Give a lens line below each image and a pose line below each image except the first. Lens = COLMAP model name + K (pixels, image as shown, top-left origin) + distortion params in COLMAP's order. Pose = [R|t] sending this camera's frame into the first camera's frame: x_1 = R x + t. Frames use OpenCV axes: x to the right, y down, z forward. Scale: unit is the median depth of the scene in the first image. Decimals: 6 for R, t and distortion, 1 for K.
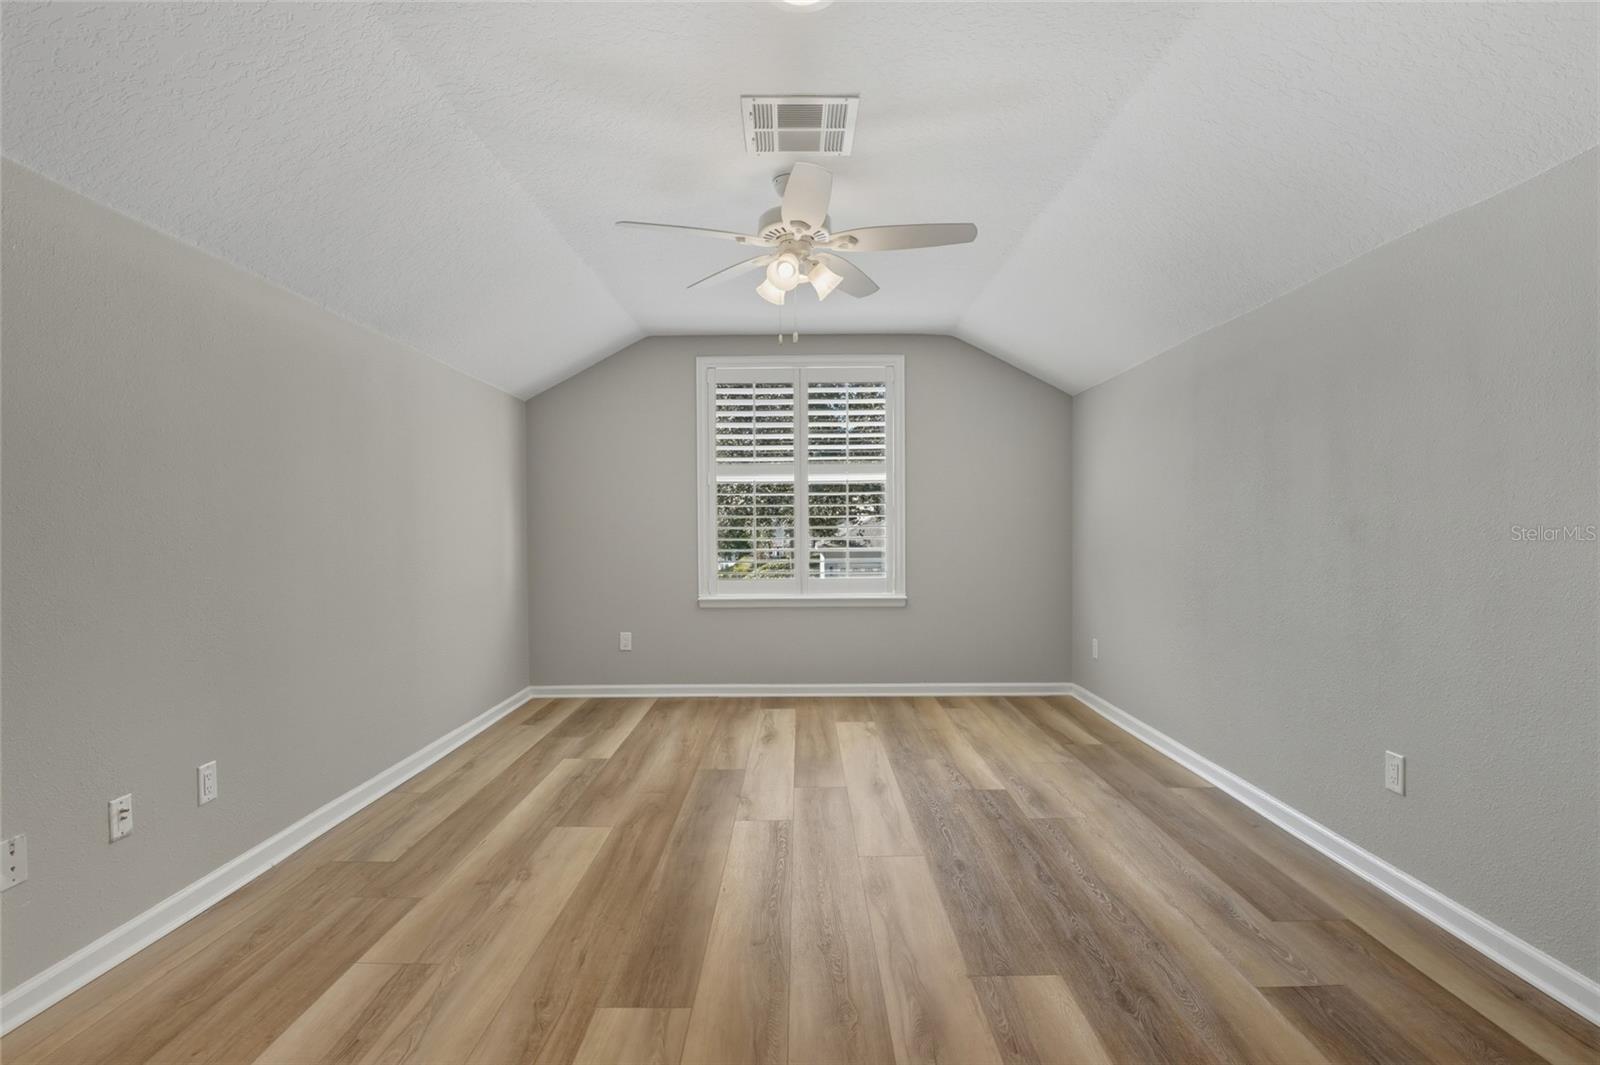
lens RADIAL K [[776.3, 0, 799.6], [0, 776.3, 529.4], [0, 0, 1]] dist [-0.024830, -0.000612]
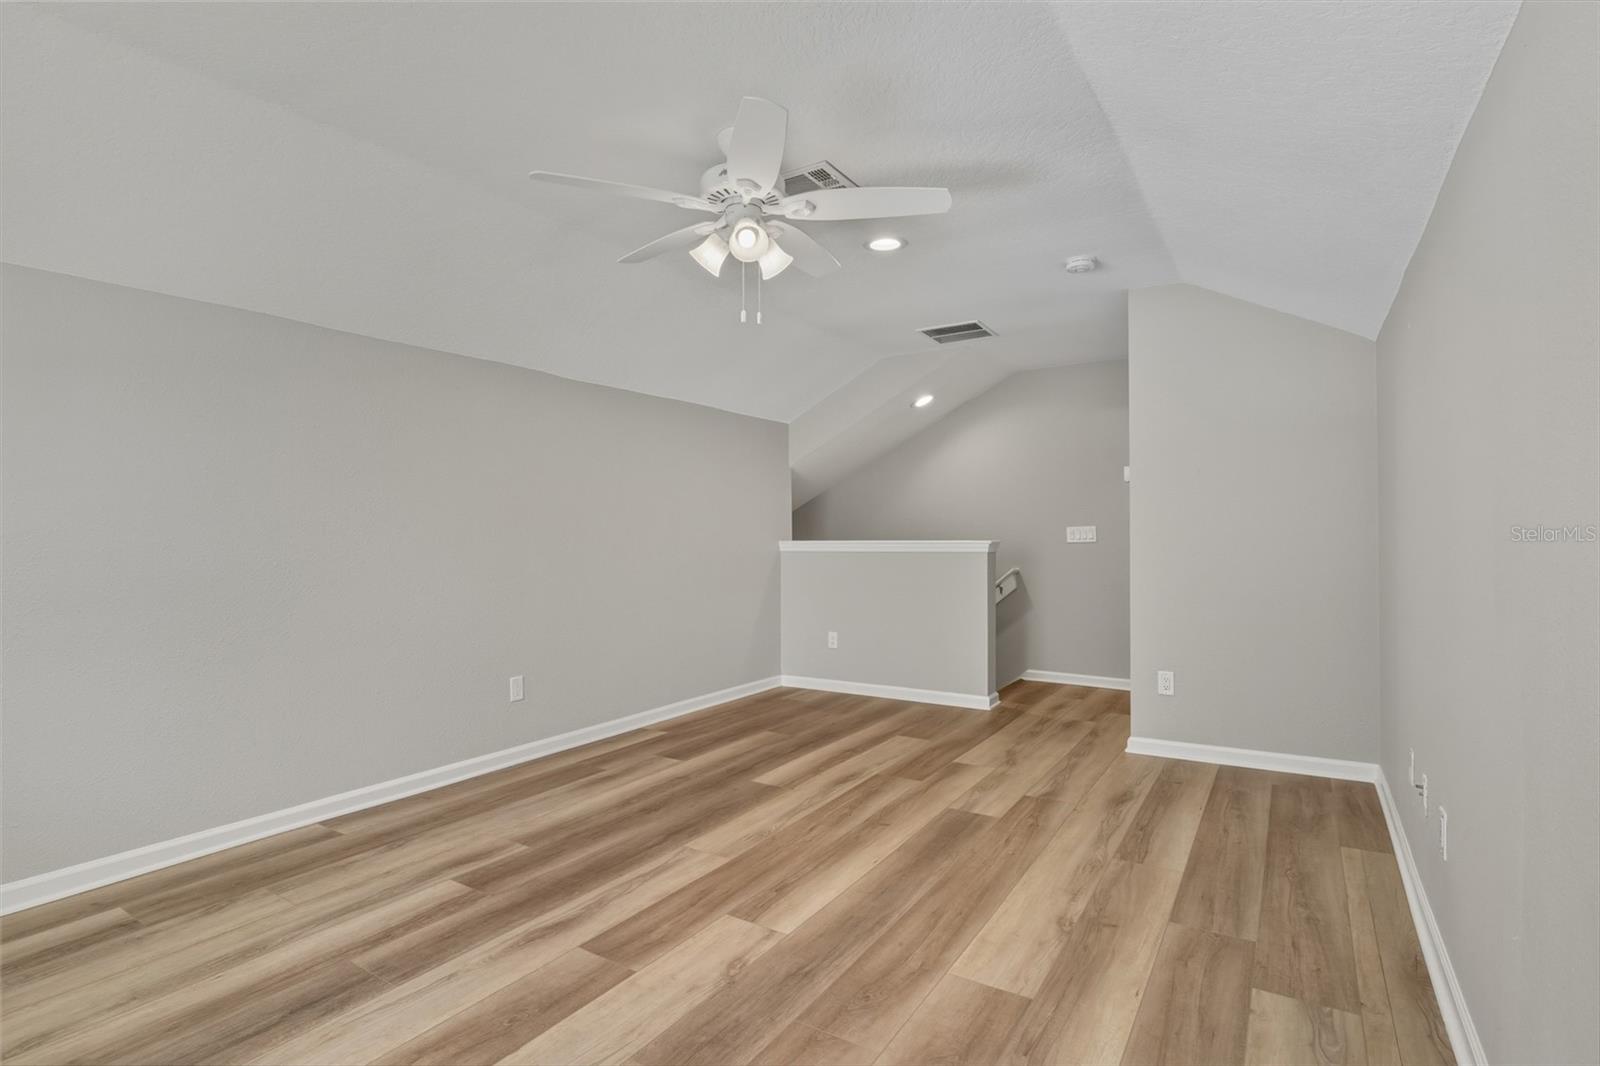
lens RADIAL K [[776.3, 0, 800.1], [0, 776.3, 534.5], [0, 0, 1]] dist [-0.024830, -0.000612]
pose [[-0.841463, 0.013545, 0.540145, -0.613158], [0.016290, 0.999867, 0.000304, -0.004169], [-0.540070, 0.009055, -0.841572, 1.994656]]
